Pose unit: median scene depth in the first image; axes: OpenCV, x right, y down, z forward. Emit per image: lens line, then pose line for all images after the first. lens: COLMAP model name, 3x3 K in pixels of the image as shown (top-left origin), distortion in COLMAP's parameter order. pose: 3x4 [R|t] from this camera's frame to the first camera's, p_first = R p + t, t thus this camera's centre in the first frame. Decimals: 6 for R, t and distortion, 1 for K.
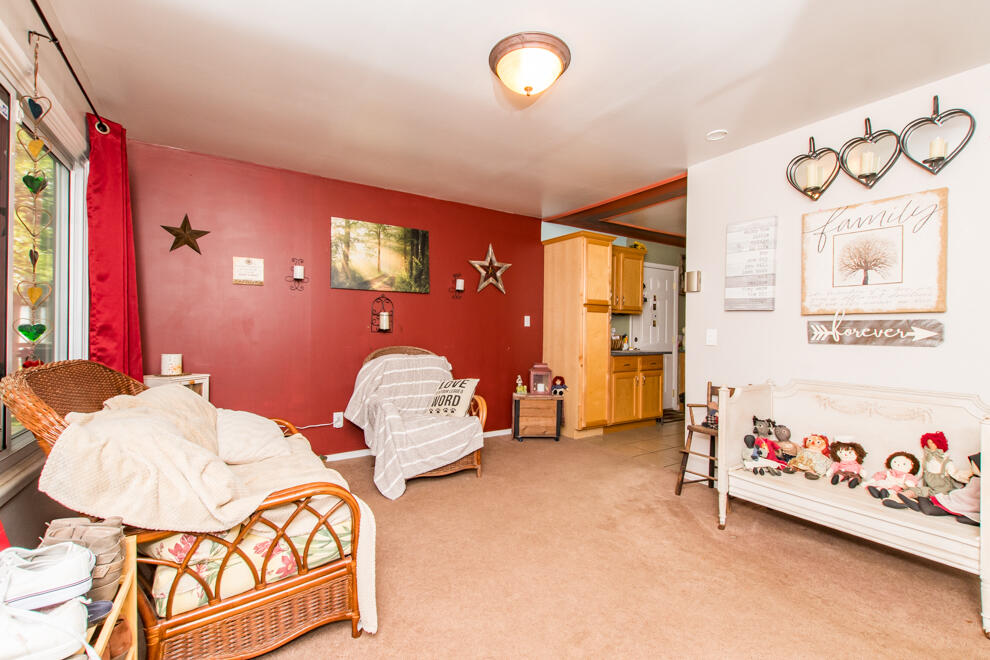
lens RADIAL K [[426.6, 0, 500.6], [0, 426.6, 332.2], [0, 0, 1]] dist [0.000749, -0.002432]
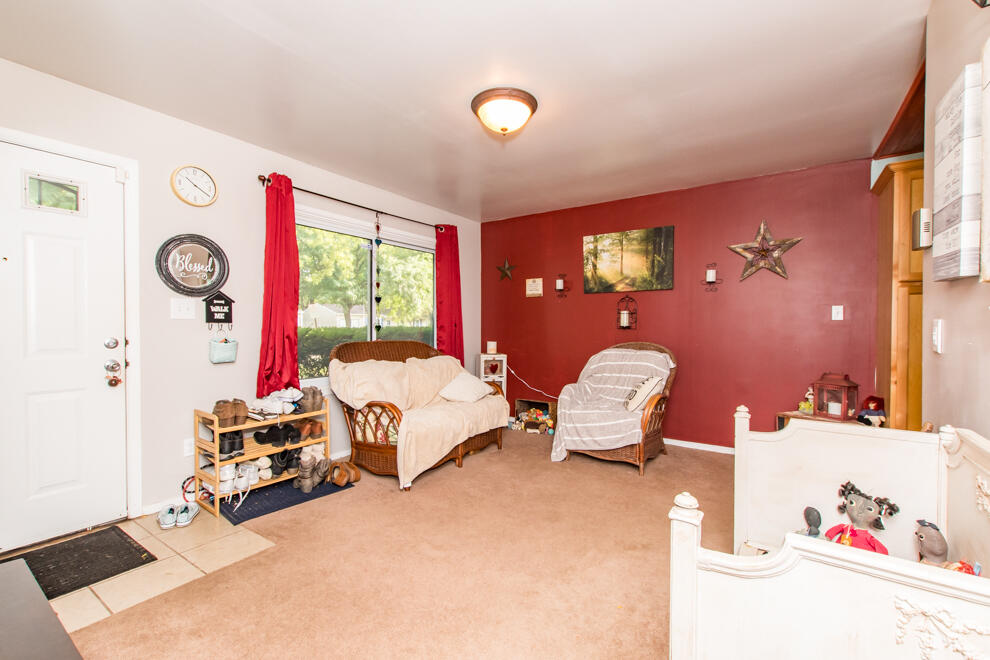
lens RADIAL K [[426.6, 0, 488.4], [0, 426.6, 334.0], [0, 0, 1]] dist [0.000749, -0.002432]
pose [[0.378504, 0.008534, -0.925560, 0.613000], [-0.002007, 0.999963, 0.008399, 0.004507], [0.925598, -0.001321, 0.378507, 0.252540]]
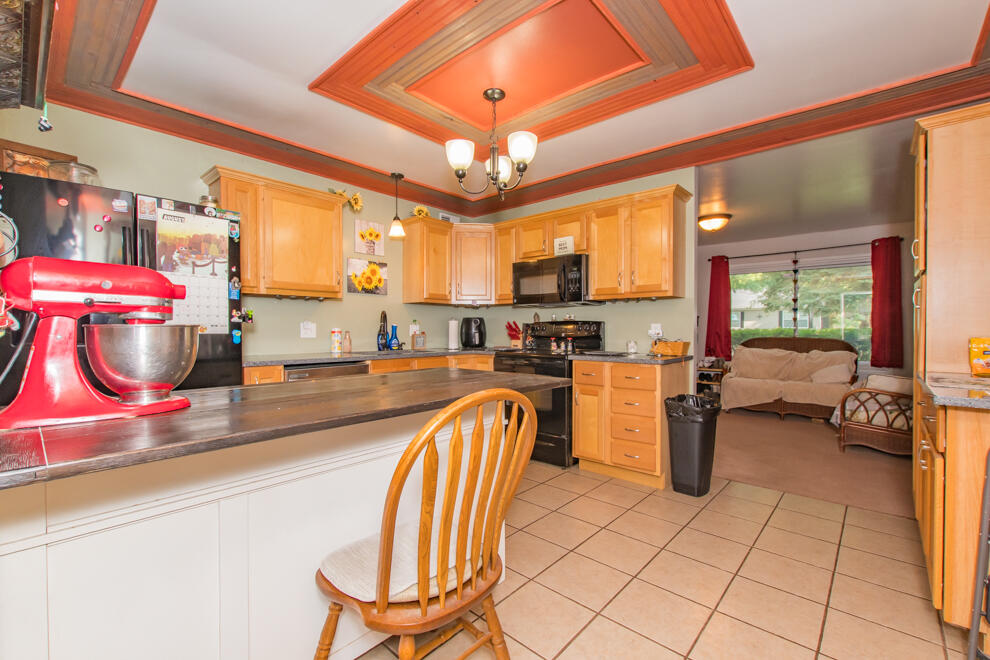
lens RADIAL K [[426.6, 0, 503.0], [0, 426.6, 331.2], [0, 0, 1]] dist [0.000749, -0.002432]
pose [[-0.966261, -0.005955, -0.257497, 0.965524], [-0.008238, 0.999936, 0.007787, 0.006260], [0.257434, 0.009646, -0.966248, 1.574907]]
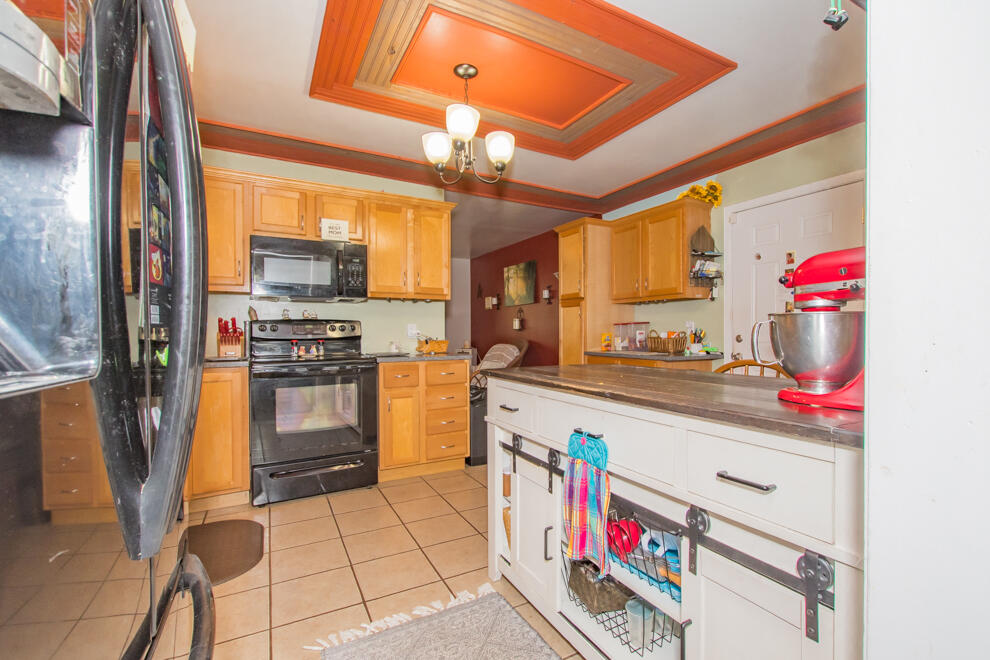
lens RADIAL K [[426.6, 0, 500.3], [0, 426.6, 333.9], [0, 0, 1]] dist [0.000749, -0.002432]
pose [[-0.080254, -0.002289, -0.996772, 1.358981], [-0.001358, 0.999997, -0.002187, 0.018487], [0.996773, 0.001178, -0.080257, 1.060599]]
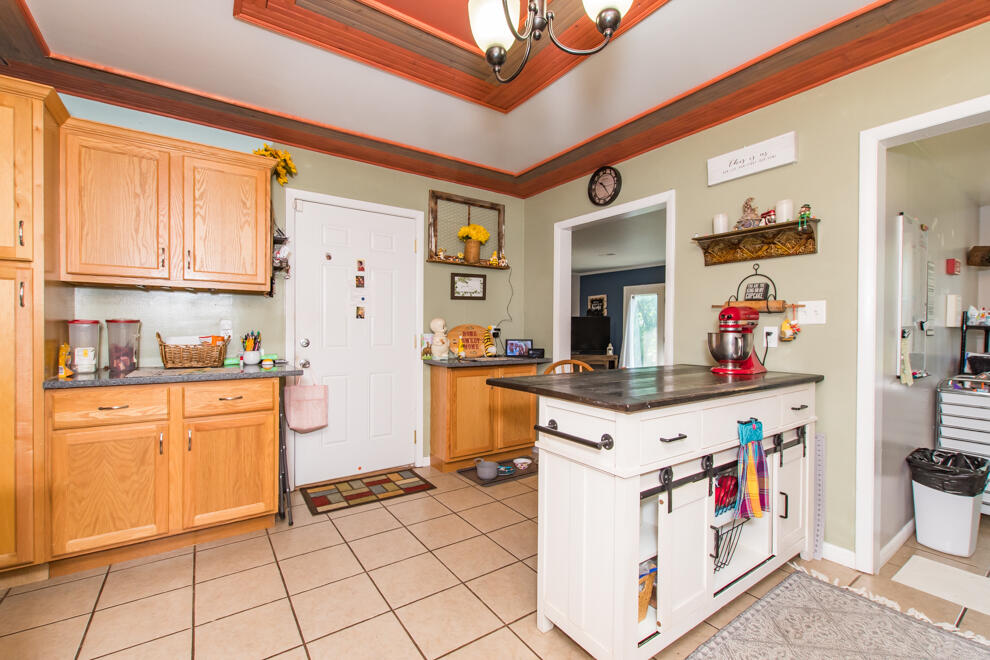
lens RADIAL K [[426.6, 0, 498.2], [0, 426.6, 331.4], [0, 0, 1]] dist [0.000749, -0.002432]
pose [[0.999579, 0.000869, 0.028998, 0.789844], [-0.001031, 0.999984, 0.005575, 0.000449], [-0.028992, -0.005602, 0.999564, 0.691862]]
